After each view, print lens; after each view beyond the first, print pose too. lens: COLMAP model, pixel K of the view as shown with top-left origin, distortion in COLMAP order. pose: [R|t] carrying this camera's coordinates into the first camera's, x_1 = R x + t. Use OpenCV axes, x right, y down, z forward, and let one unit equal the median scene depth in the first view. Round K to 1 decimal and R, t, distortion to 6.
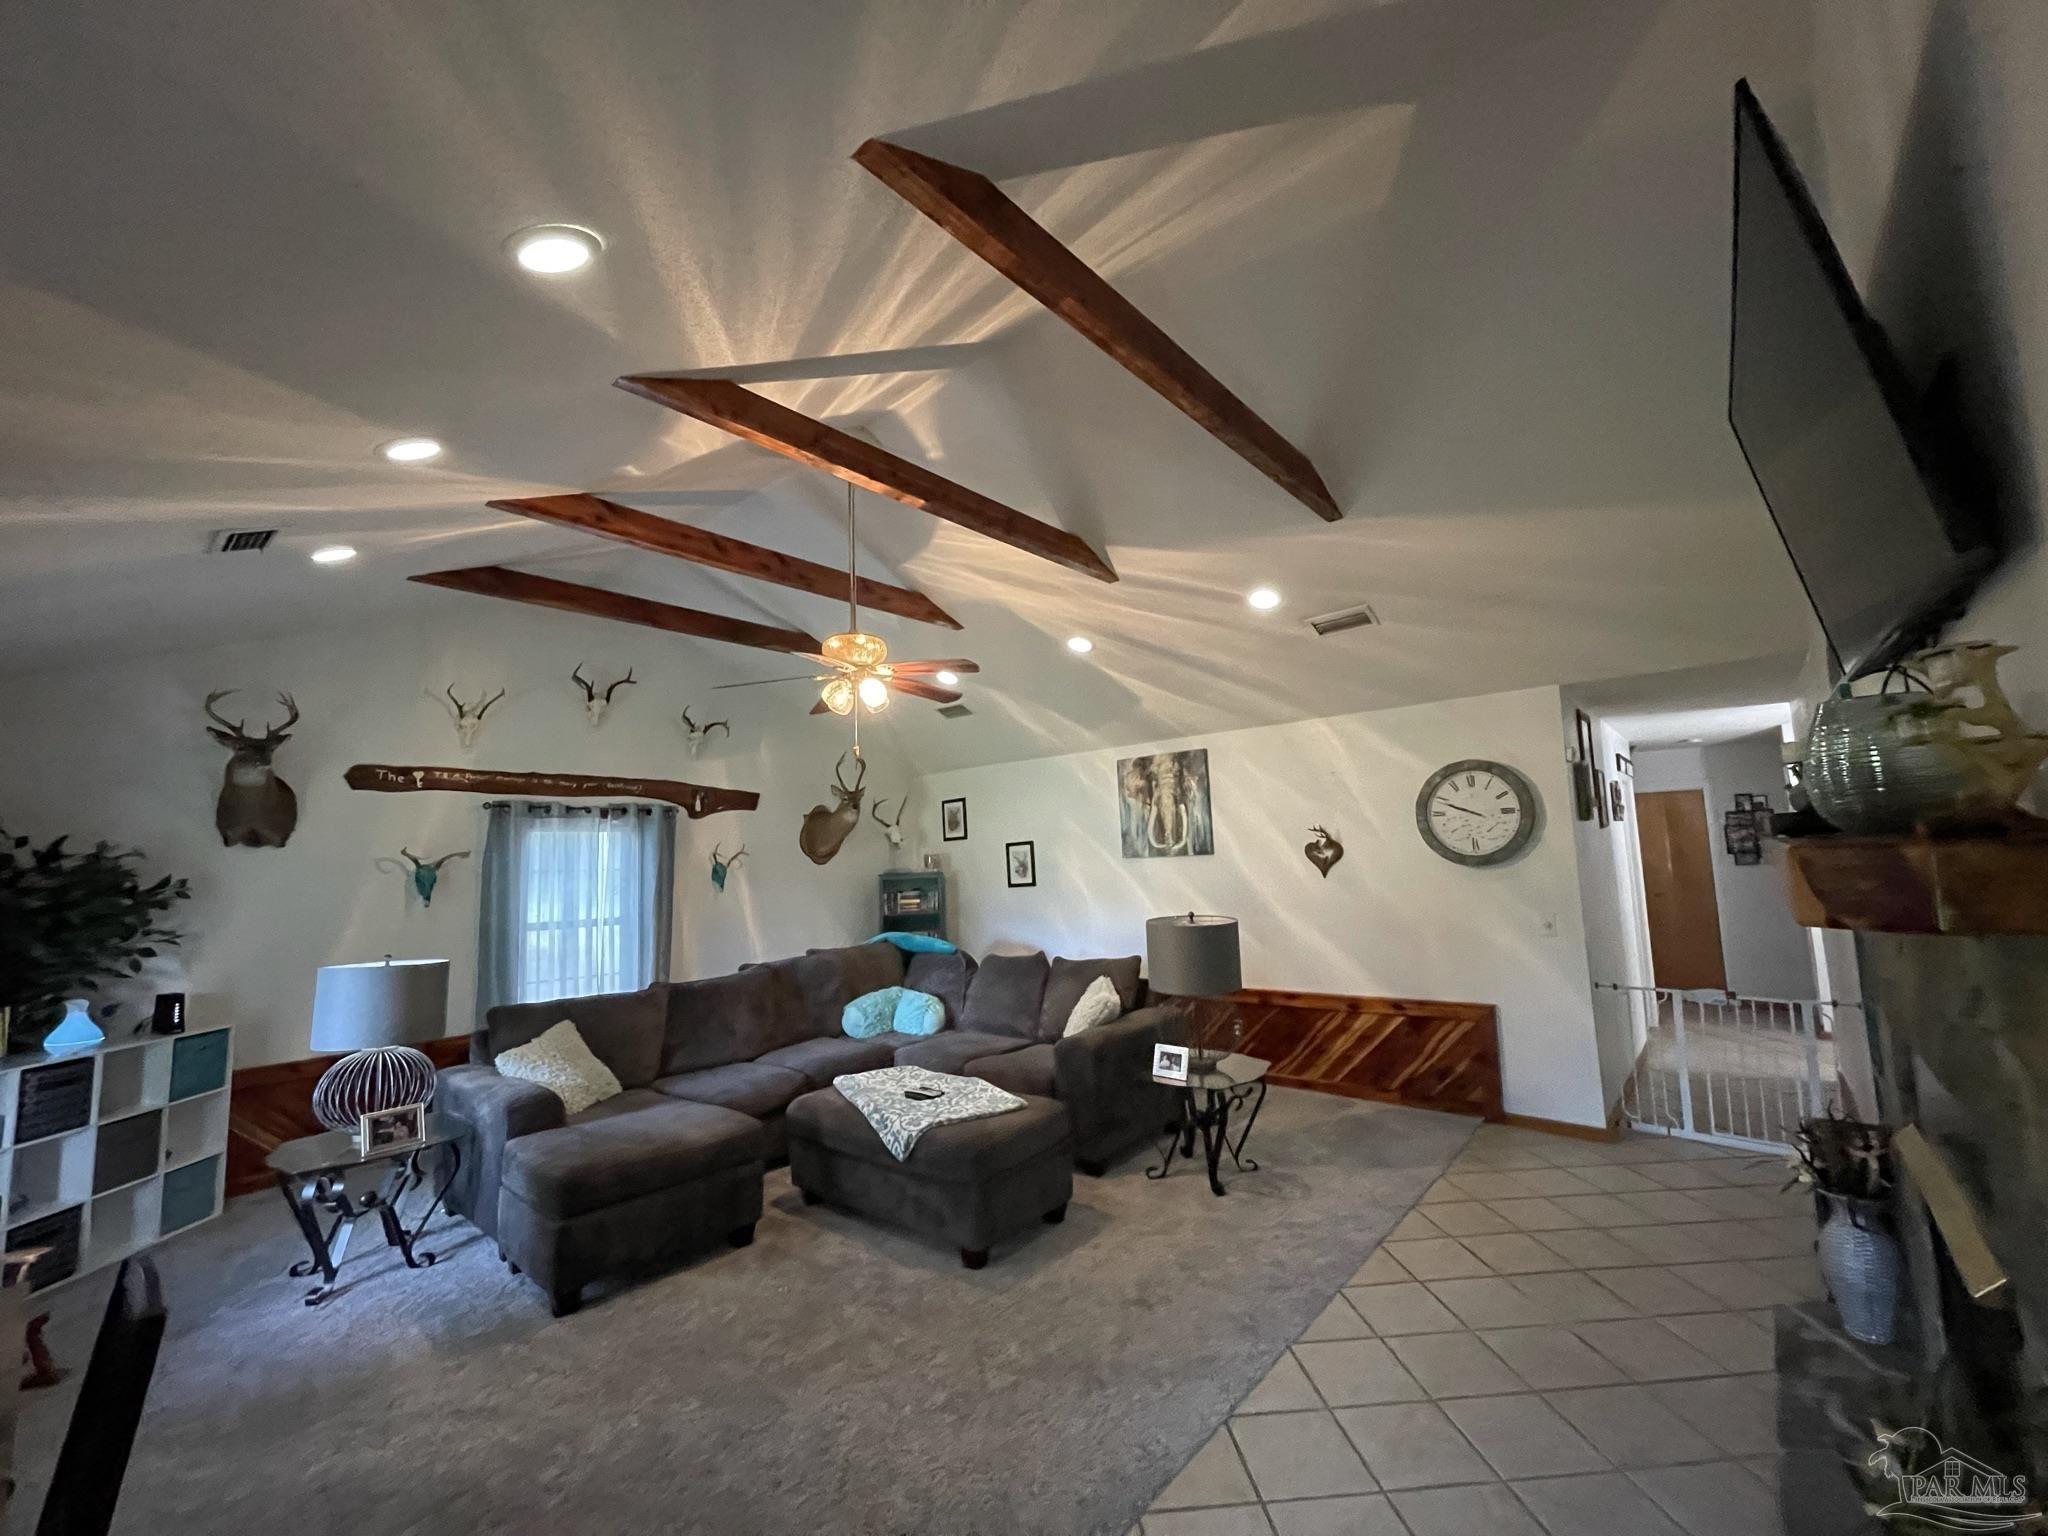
lens RADIAL K [[822.4, 0, 1022.4], [0, 822.4, 776.5], [0, 0, 1]] dist [-0.007938, 0.003469]
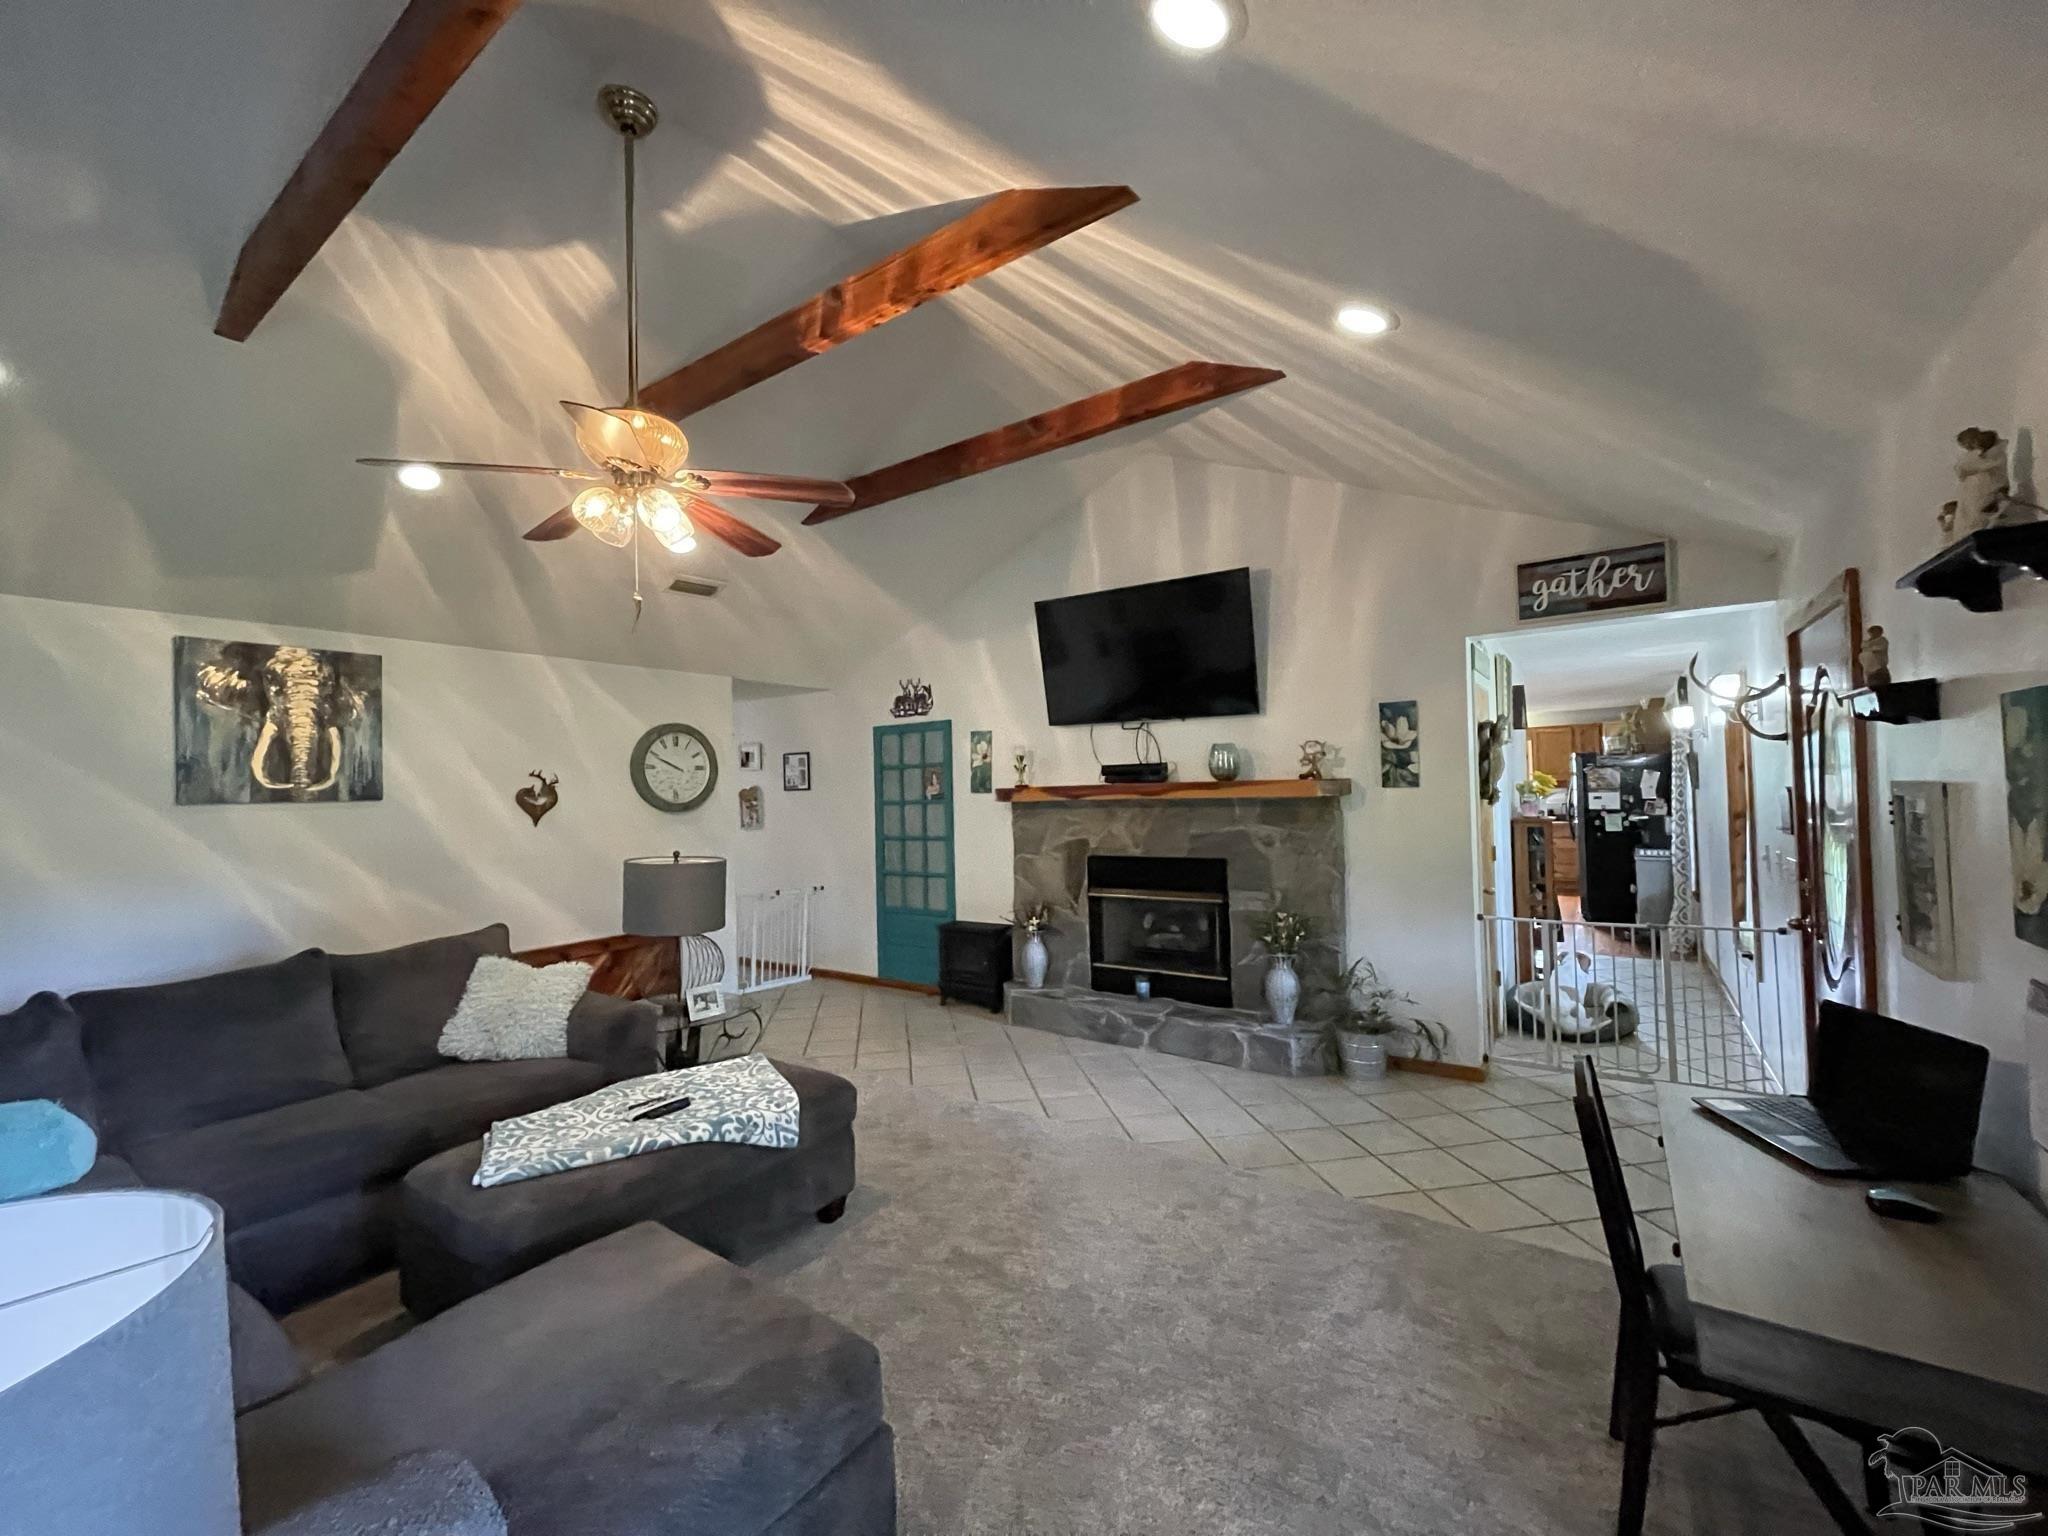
lens RADIAL K [[822.4, 0, 1027.4], [0, 822.4, 771.3], [0, 0, 1]] dist [-0.007938, 0.003469]
pose [[-0.098055, 0.064591, 0.993083, -0.795477], [-0.073300, 0.994712, -0.071935, 0.113108], [-0.992478, -0.079846, -0.092802, 0.700116]]
